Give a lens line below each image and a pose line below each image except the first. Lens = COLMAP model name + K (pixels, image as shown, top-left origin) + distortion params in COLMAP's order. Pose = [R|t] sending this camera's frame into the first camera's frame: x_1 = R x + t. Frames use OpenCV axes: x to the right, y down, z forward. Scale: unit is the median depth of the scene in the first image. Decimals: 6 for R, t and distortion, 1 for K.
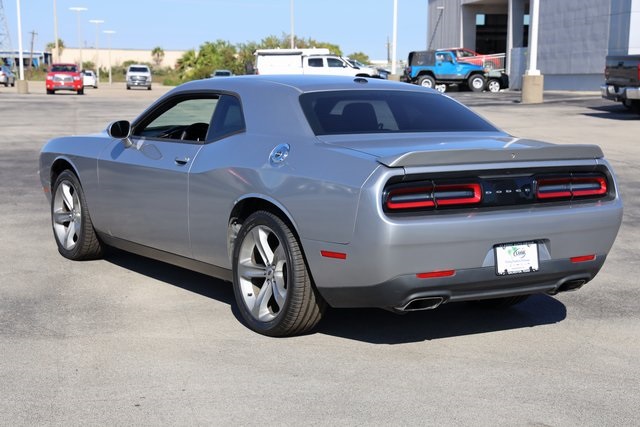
lens RADIAL K [[1120.4, 0, 321.4], [0, 1120.4, 214.4], [0, 0, 1]] dist [0.255438, 0.000000]
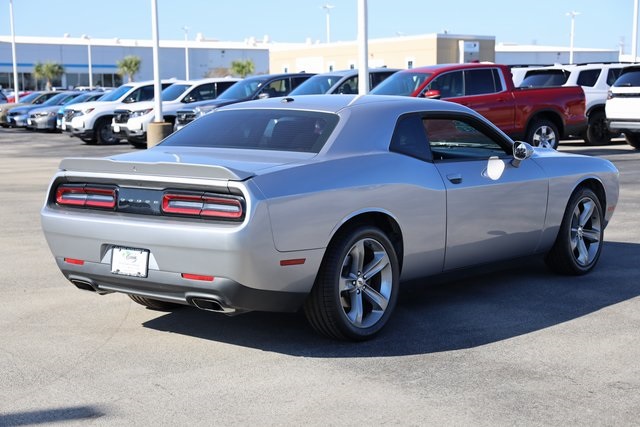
lens RADIAL K [[1187.0, 0, 320.0], [0, 1187.0, 215.6], [0, 0, 1]] dist [0.137141, 0.000000]
pose [[0.292373, 0.088565, -0.952194, 1.313525], [-0.107904, 0.992399, 0.059172, -0.093352], [0.950197, 0.085445, 0.299707, 0.815704]]
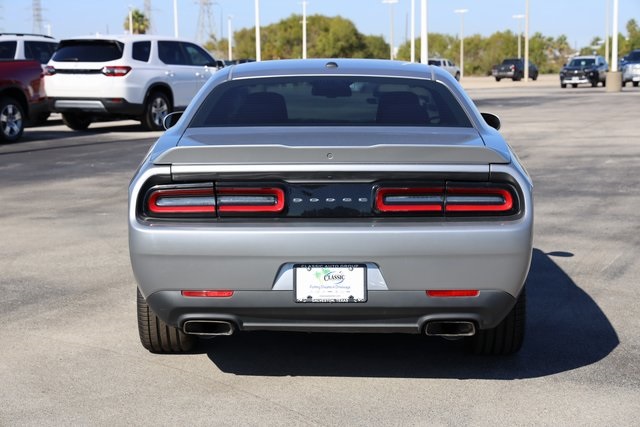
lens RADIAL K [[1245.8, 0, 317.4], [0, 1245.8, 207.9], [0, 0, 1]] dist [0.365277, 0.000000]
pose [[0.817027, 0.048810, -0.574529, 0.666014], [-0.055226, 0.998454, 0.006289, -0.019809], [0.573948, 0.026591, 0.818460, 0.263768]]
